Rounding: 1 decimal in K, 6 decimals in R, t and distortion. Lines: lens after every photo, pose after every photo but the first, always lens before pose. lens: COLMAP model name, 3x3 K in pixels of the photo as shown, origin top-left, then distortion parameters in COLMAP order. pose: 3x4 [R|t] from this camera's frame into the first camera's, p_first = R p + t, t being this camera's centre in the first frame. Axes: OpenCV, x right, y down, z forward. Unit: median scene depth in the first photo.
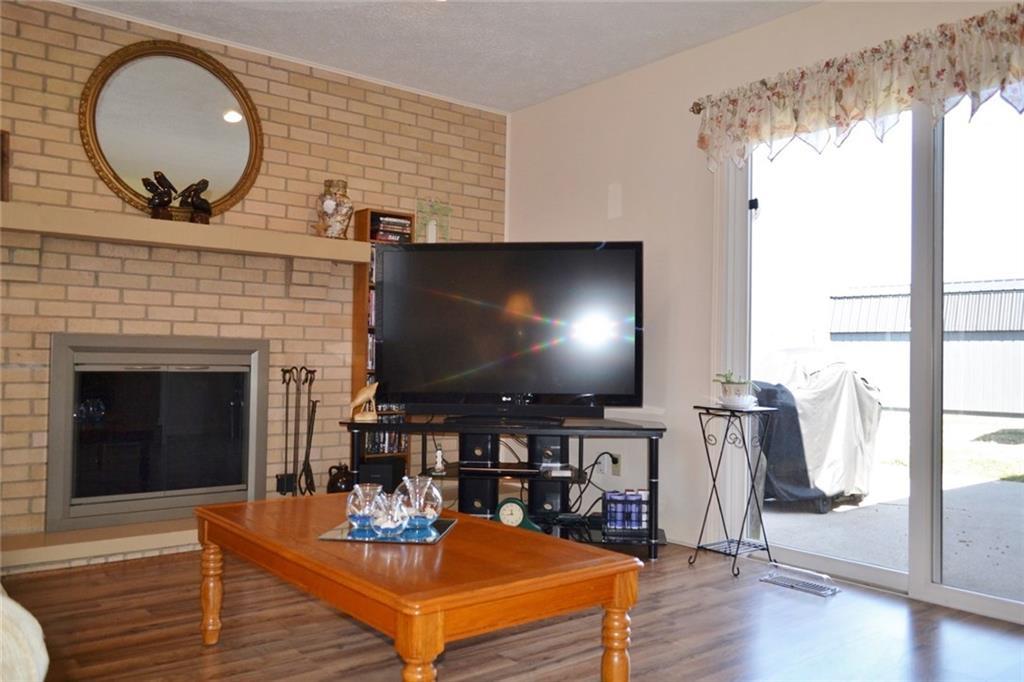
lens RADIAL K [[823.4, 0, 511.8], [0, 823.4, 339.4], [0, 0, 1]] dist [0.002176, -0.004112]
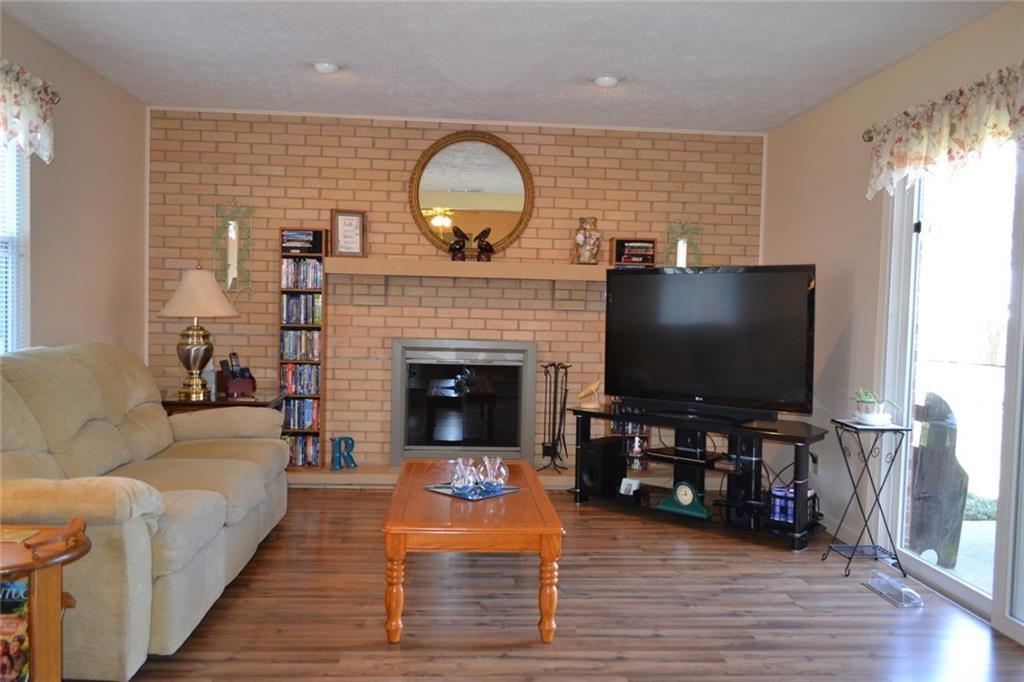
lens RADIAL K [[823.4, 0, 511.7], [0, 823.4, 343.1], [0, 0, 1]] dist [0.002176, -0.004112]
pose [[0.823711, 0.031028, -0.566161, 0.459802], [-0.000058, 0.998506, 0.054639, -0.076096], [0.567010, -0.044974, 0.822482, -0.133422]]
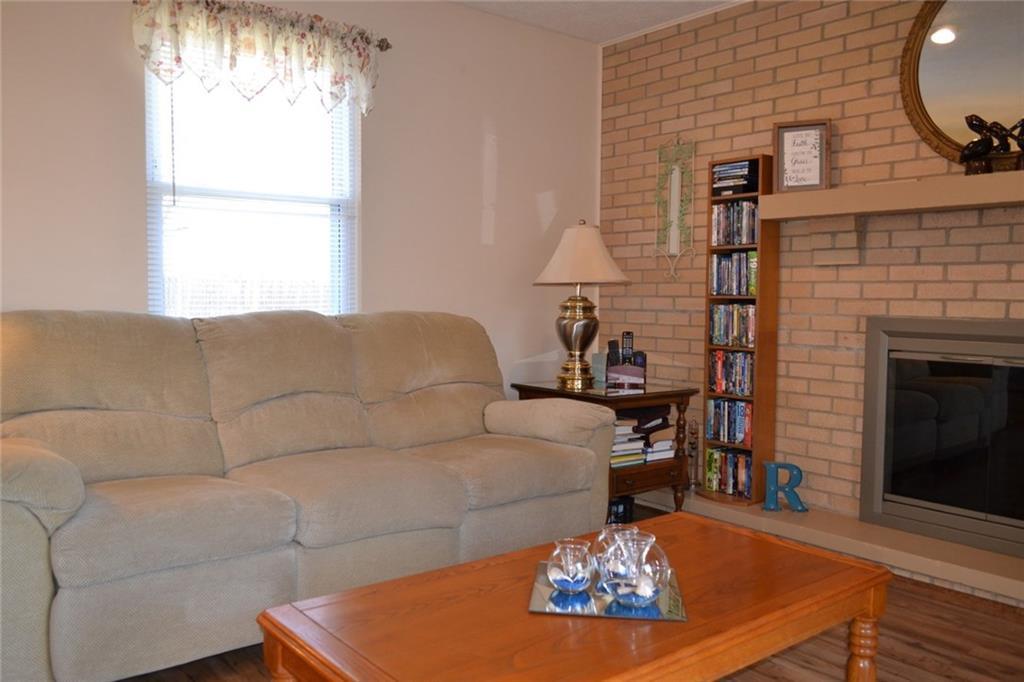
lens RADIAL K [[823.4, 0, 512.1], [0, 823.4, 341.1], [0, 0, 1]] dist [0.002176, -0.004112]
pose [[0.011727, 0.043520, -0.998984, 0.363787], [0.012924, 0.998962, 0.043670, -0.024324], [0.999848, -0.013423, 0.011152, 0.525793]]
